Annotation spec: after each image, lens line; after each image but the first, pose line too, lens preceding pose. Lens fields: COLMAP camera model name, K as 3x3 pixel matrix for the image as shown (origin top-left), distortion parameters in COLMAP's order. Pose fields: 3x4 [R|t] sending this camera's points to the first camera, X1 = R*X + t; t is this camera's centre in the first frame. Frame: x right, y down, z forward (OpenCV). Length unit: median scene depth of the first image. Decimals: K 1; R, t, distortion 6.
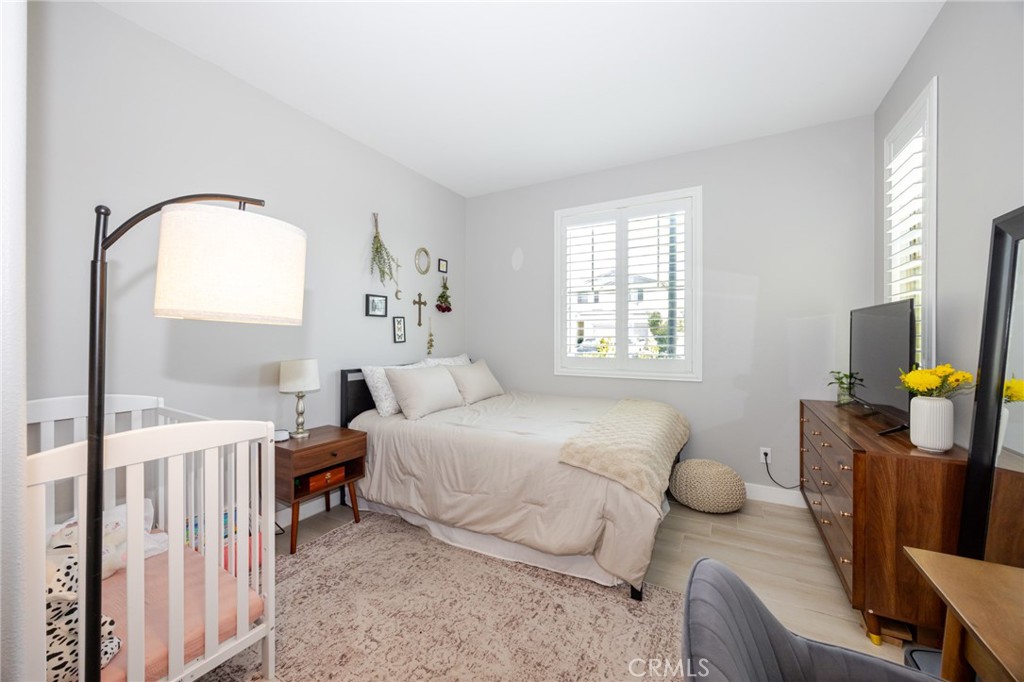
lens RADIAL K [[389.9, 0, 512.1], [0, 389.9, 337.4], [0, 0, 1]] dist [-0.000924, -0.000140]
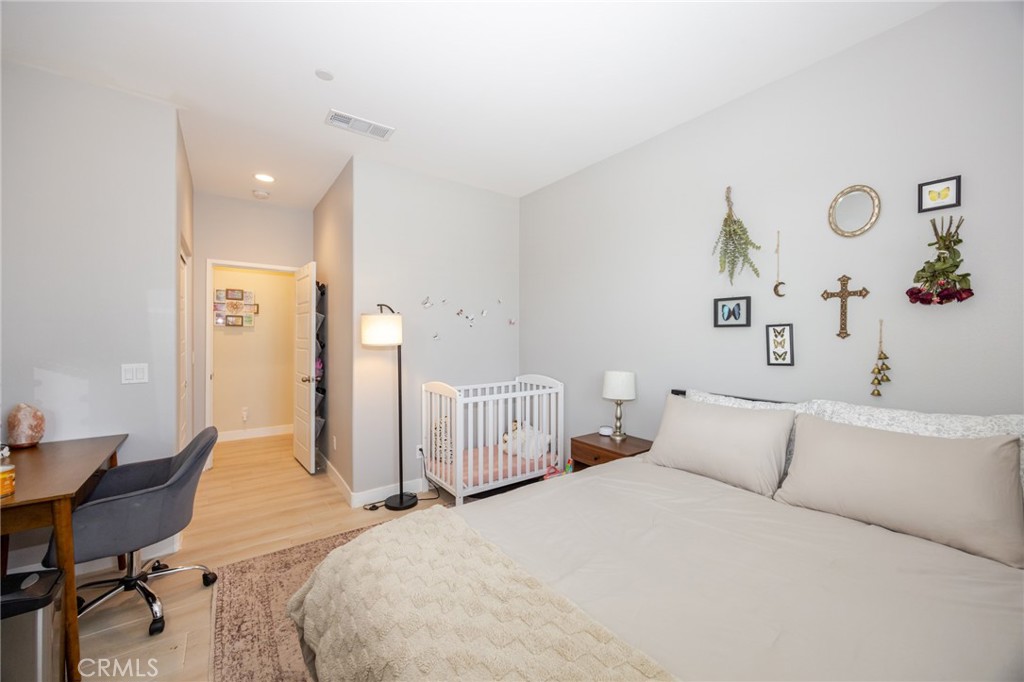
lens RADIAL K [[389.9, 0, 512.1], [0, 389.9, 337.4], [0, 0, 1]] dist [-0.000924, -0.000140]
pose [[-0.410119, -0.000802, -0.912032, 0.448423], [-0.007046, 0.999973, 0.002289, -0.029766], [0.912005, 0.007365, -0.410113, 0.852747]]
